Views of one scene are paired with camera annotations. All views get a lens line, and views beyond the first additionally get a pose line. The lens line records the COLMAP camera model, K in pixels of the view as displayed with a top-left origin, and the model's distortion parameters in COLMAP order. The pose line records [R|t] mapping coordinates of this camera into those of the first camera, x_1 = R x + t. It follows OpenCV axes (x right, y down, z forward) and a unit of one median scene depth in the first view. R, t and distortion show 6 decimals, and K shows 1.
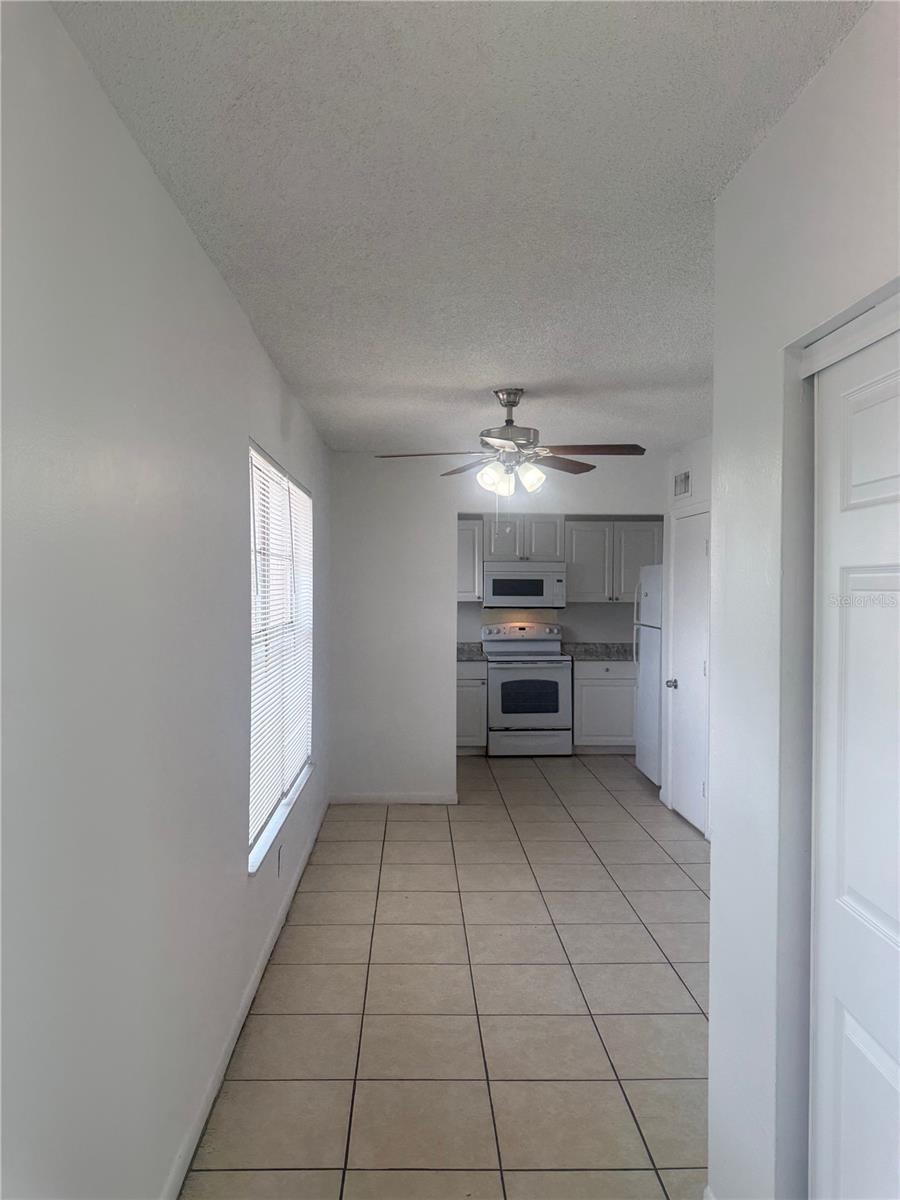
lens RADIAL K [[847.8, 0, 450.0], [0, 847.8, 600.0], [0, 0, 1]] dist [0.148034, -0.234181]
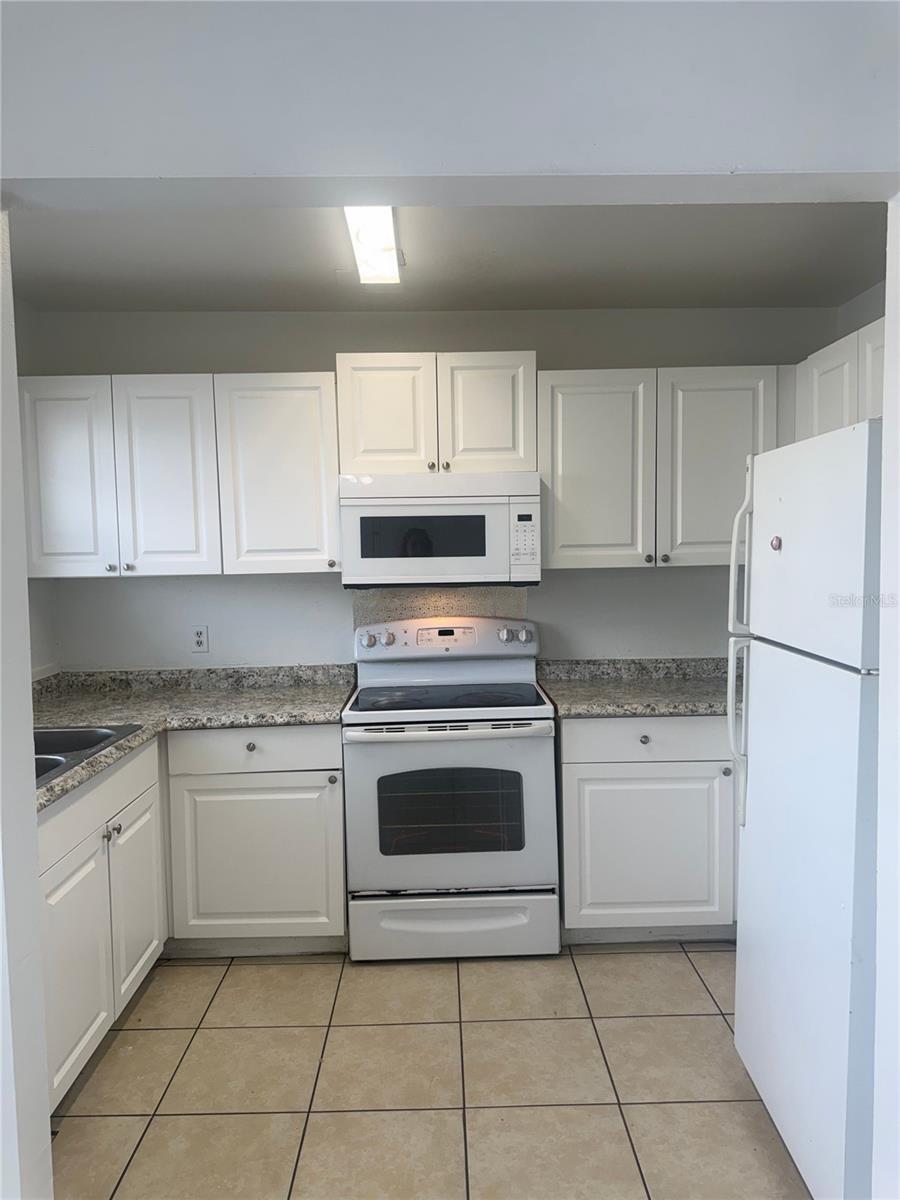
lens RADIAL K [[847.8, 0, 450.0], [0, 847.8, 600.0], [0, 0, 1]] dist [0.148034, -0.234181]
pose [[0.999333, -0.021047, -0.029826, 0.104835], [0.022408, 0.998687, 0.046058, -0.002737], [0.028818, -0.046696, 0.998493, 0.591782]]
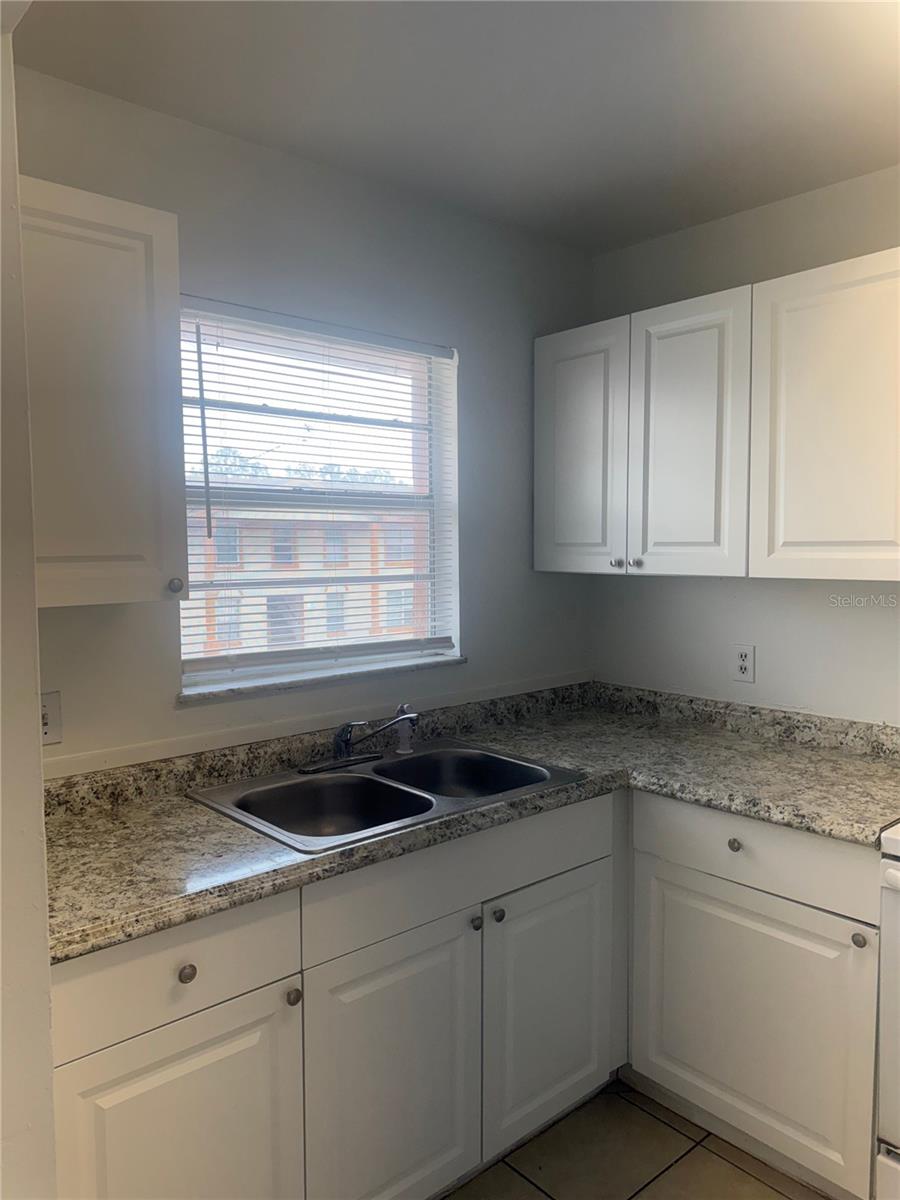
lens RADIAL K [[847.8, 0, 450.0], [0, 847.8, 600.0], [0, 0, 1]] dist [0.148034, -0.234181]
pose [[0.629633, 0.047182, -0.775459, 0.143509], [-0.006150, 0.998426, 0.055754, -0.006343], [0.776868, -0.030335, 0.628932, 0.748540]]
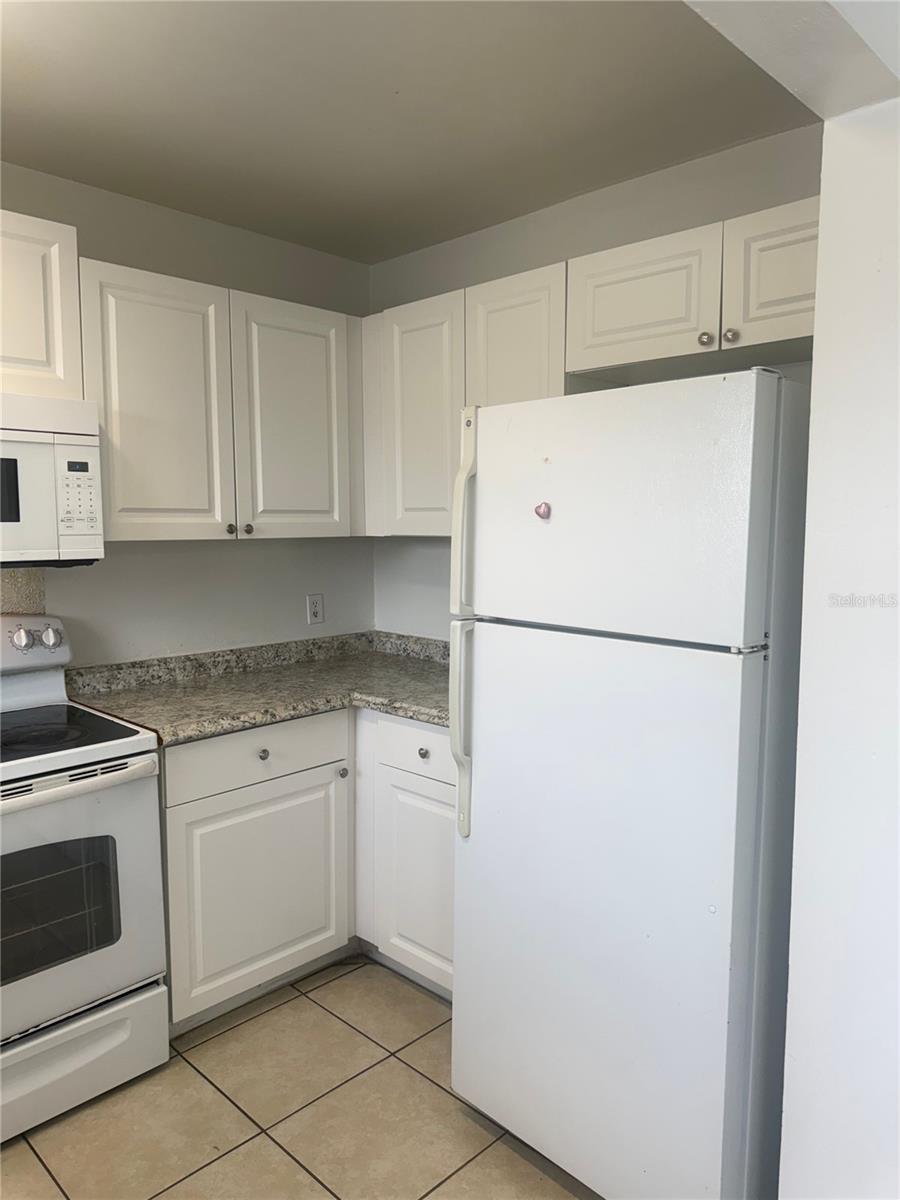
lens RADIAL K [[847.8, 0, 450.0], [0, 847.8, 600.0], [0, 0, 1]] dist [0.148034, -0.234181]
pose [[0.735455, -0.071708, 0.673769, 0.023709], [0.015063, 0.995869, 0.089547, -0.002495], [-0.677407, -0.055709, 0.733496, 0.707993]]
